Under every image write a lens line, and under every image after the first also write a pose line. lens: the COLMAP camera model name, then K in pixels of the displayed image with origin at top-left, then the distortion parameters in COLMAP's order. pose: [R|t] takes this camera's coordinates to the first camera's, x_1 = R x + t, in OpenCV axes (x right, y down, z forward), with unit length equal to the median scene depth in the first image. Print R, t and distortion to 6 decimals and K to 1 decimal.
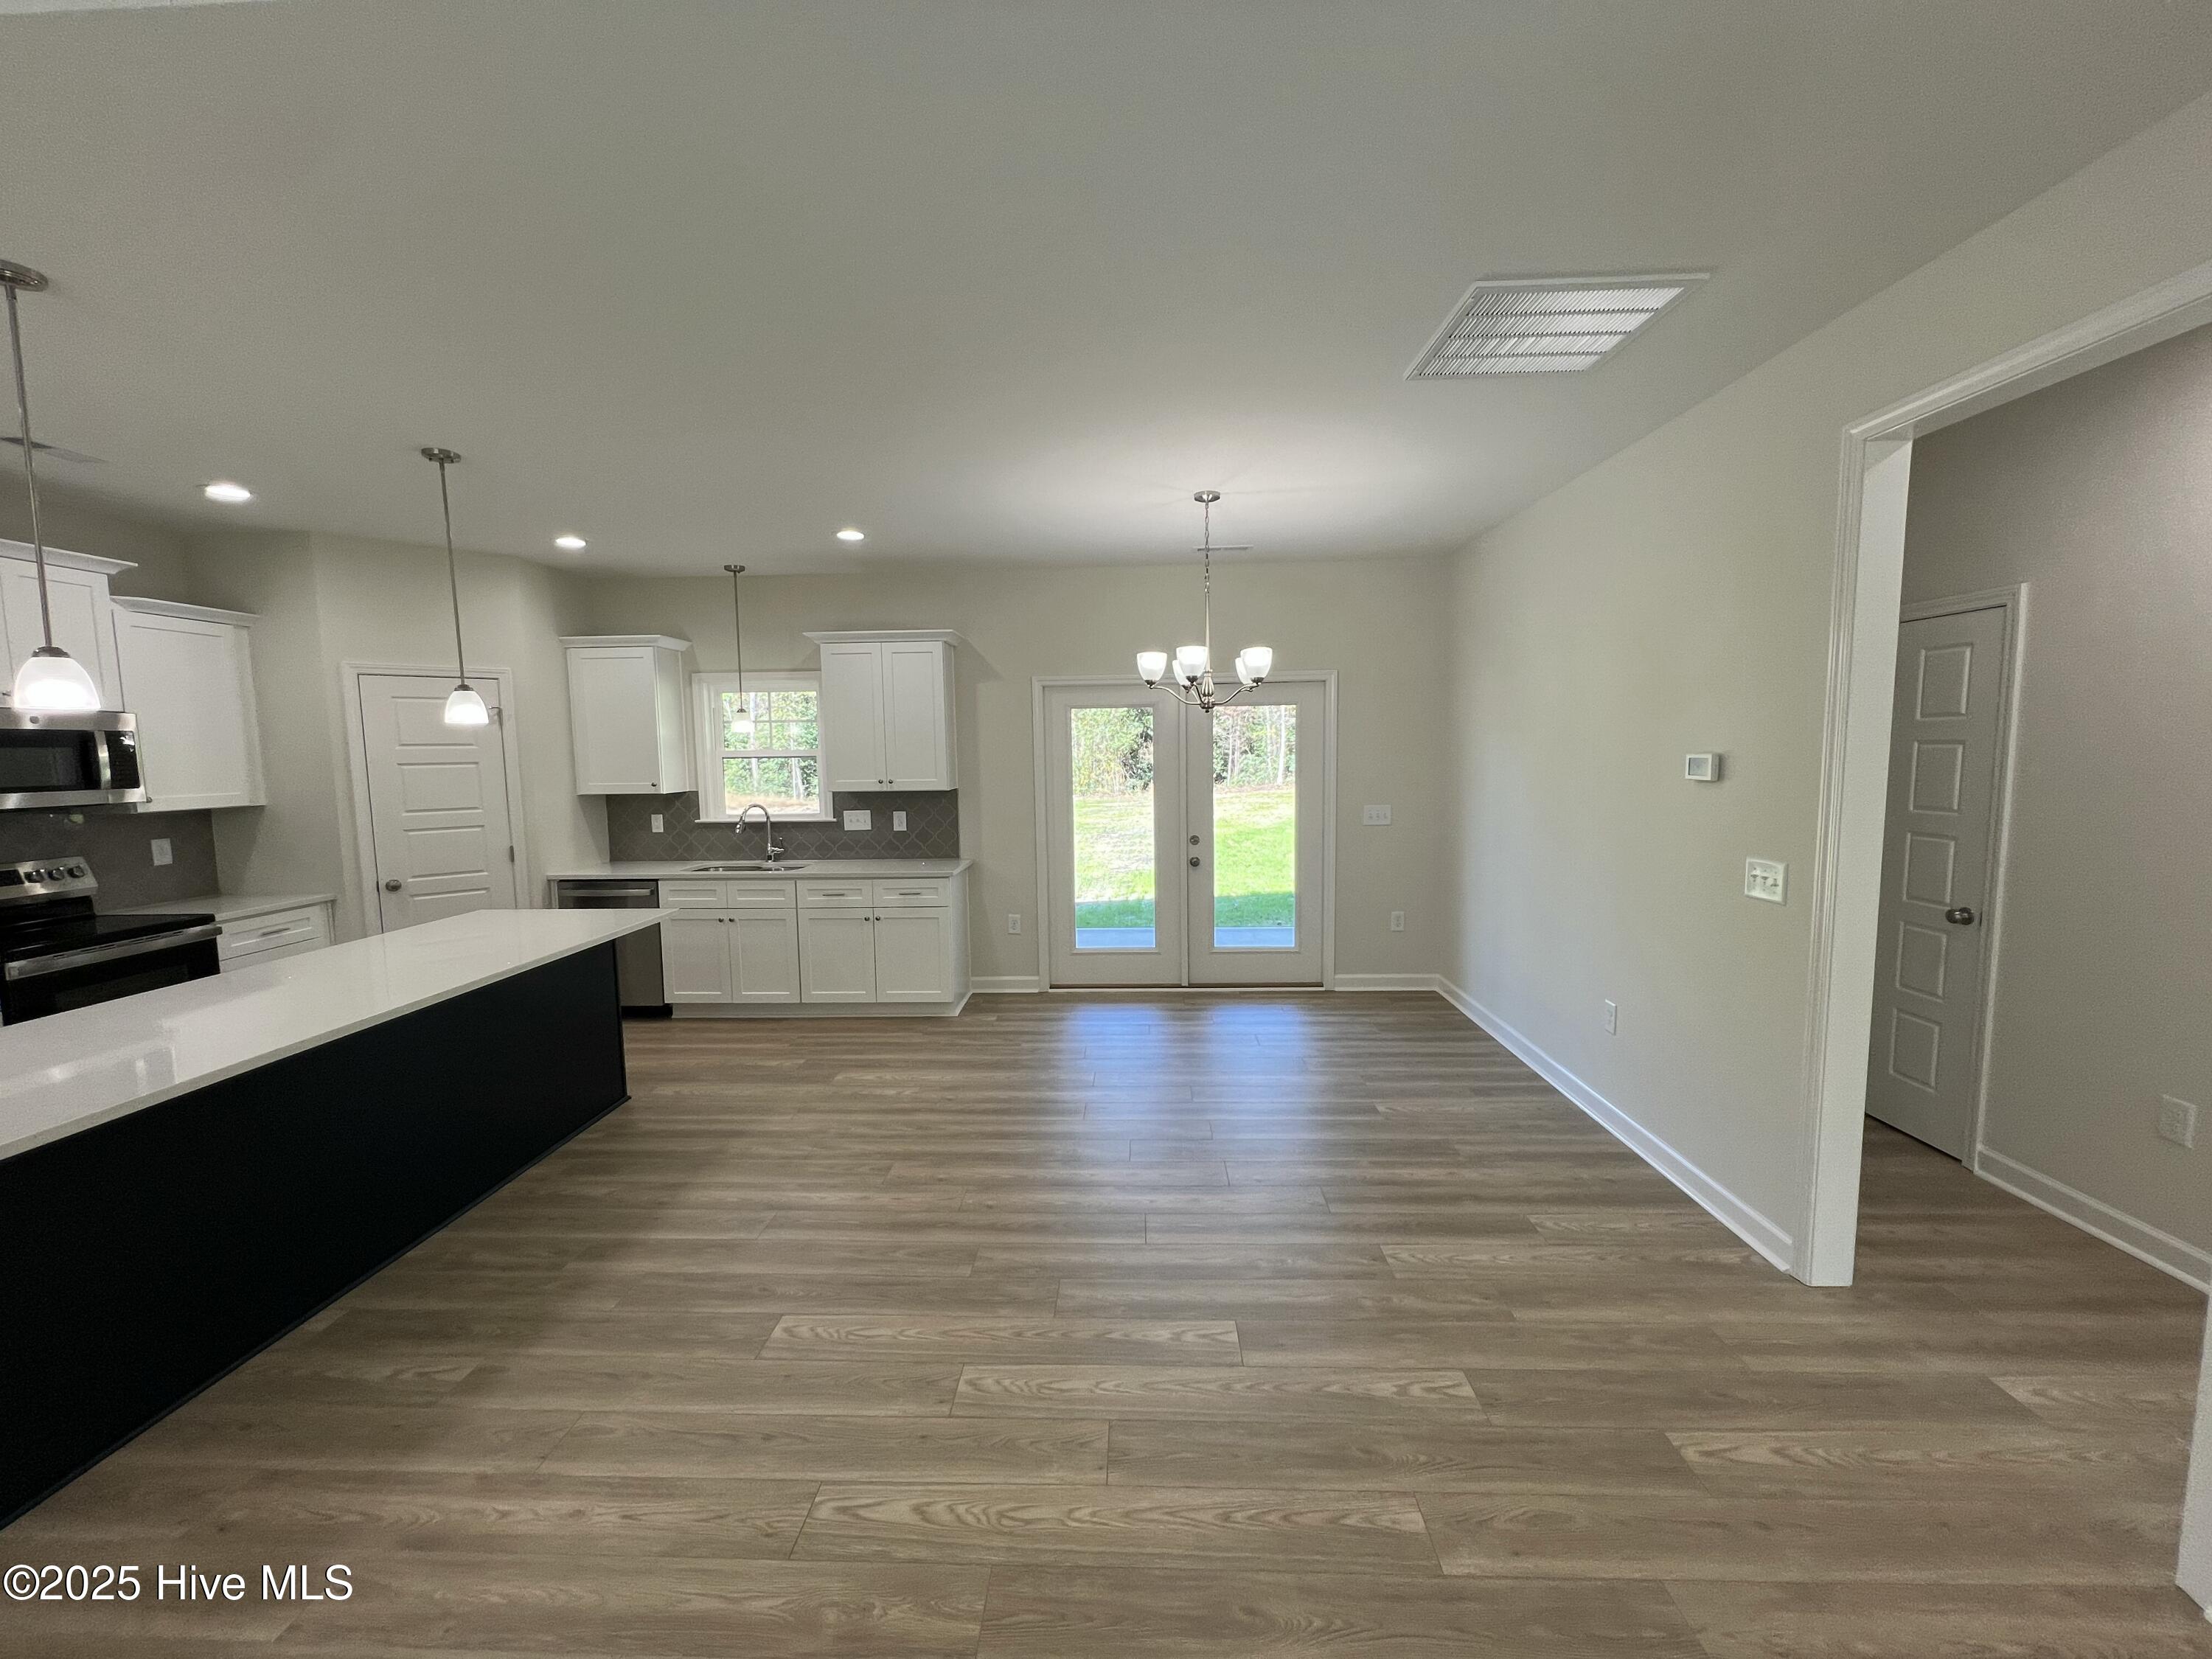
lens RADIAL K [[881.2, 0, 1103.7], [0, 881.2, 833.5], [0, 0, 1]] dist [-0.001037, -0.000286]
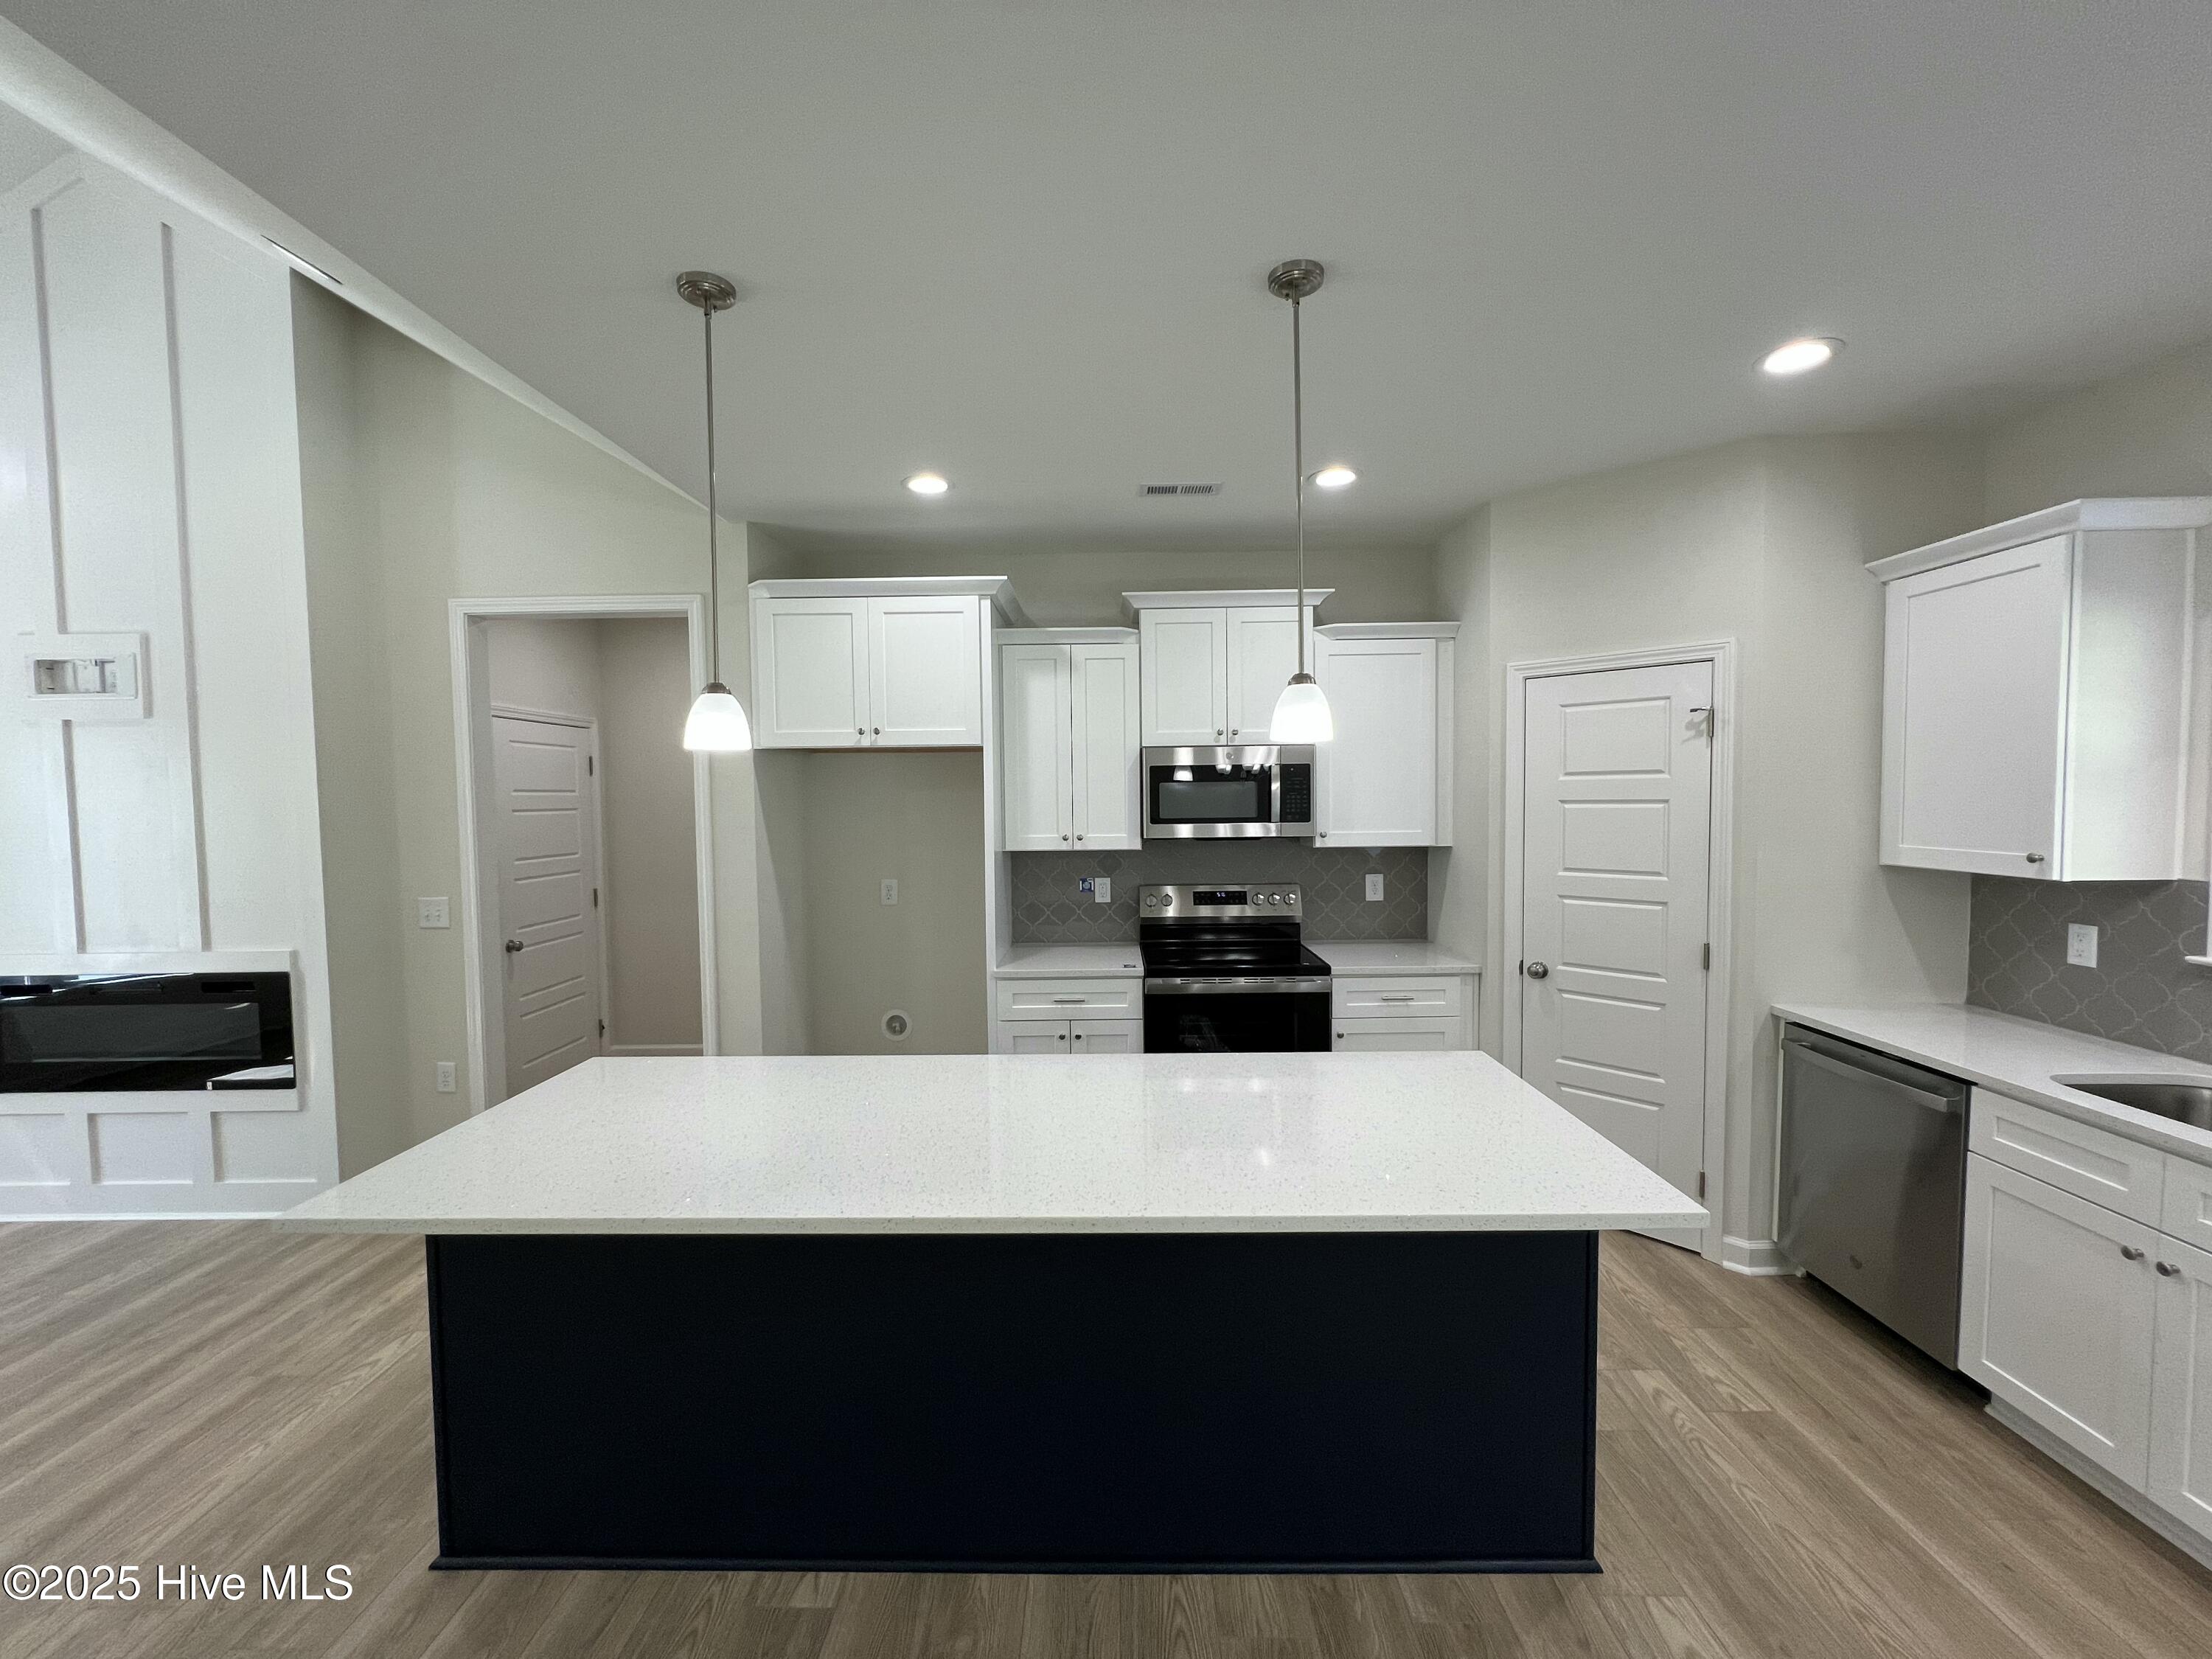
lens RADIAL K [[881.2, 0, 1103.7], [0, 881.2, 833.5], [0, 0, 1]] dist [-0.001037, -0.000286]
pose [[0.025843, 0.058269, -0.997966, -0.101461], [-0.084555, 0.994850, 0.055897, -0.056987], [0.996084, 0.082939, 0.030637, 0.572394]]
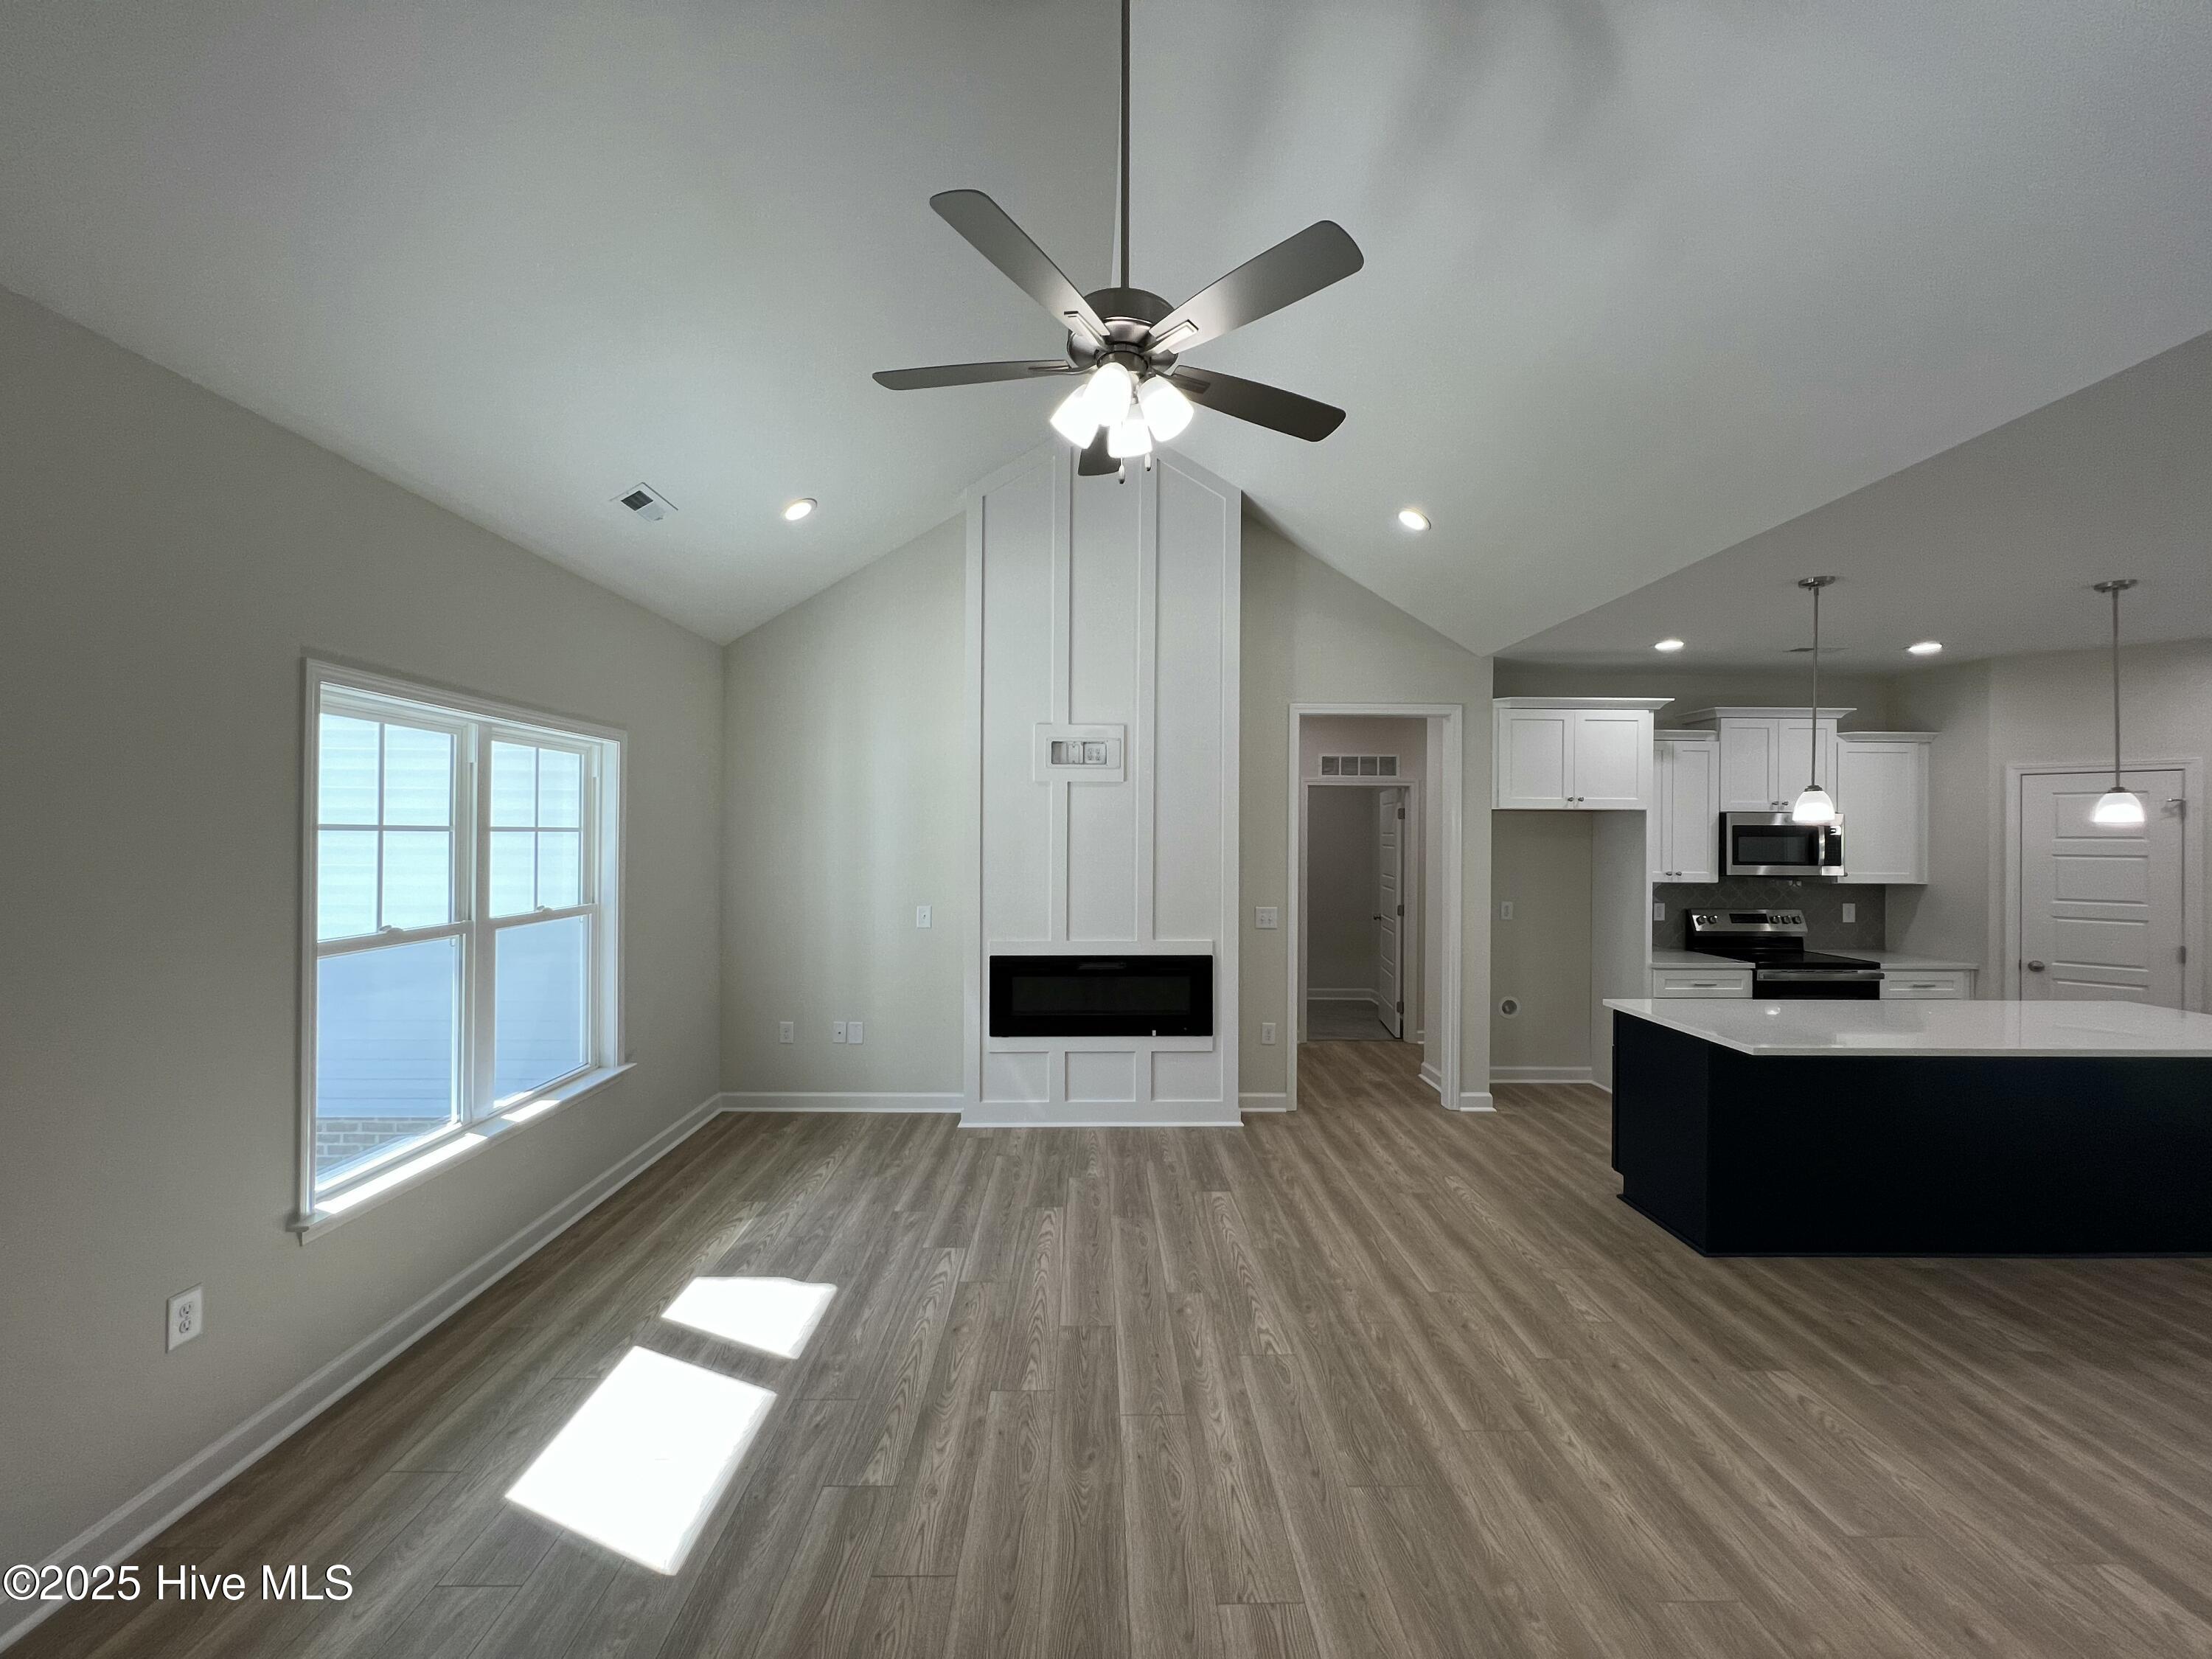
lens RADIAL K [[881.2, 0, 1103.7], [0, 881.2, 833.5], [0, 0, 1]] dist [-0.001037, -0.000286]
pose [[0.054034, 0.012793, -0.998457, 0.194515], [-0.103815, 0.994571, 0.007125, 0.007304], [0.993128, 0.103270, 0.055068, -0.200002]]
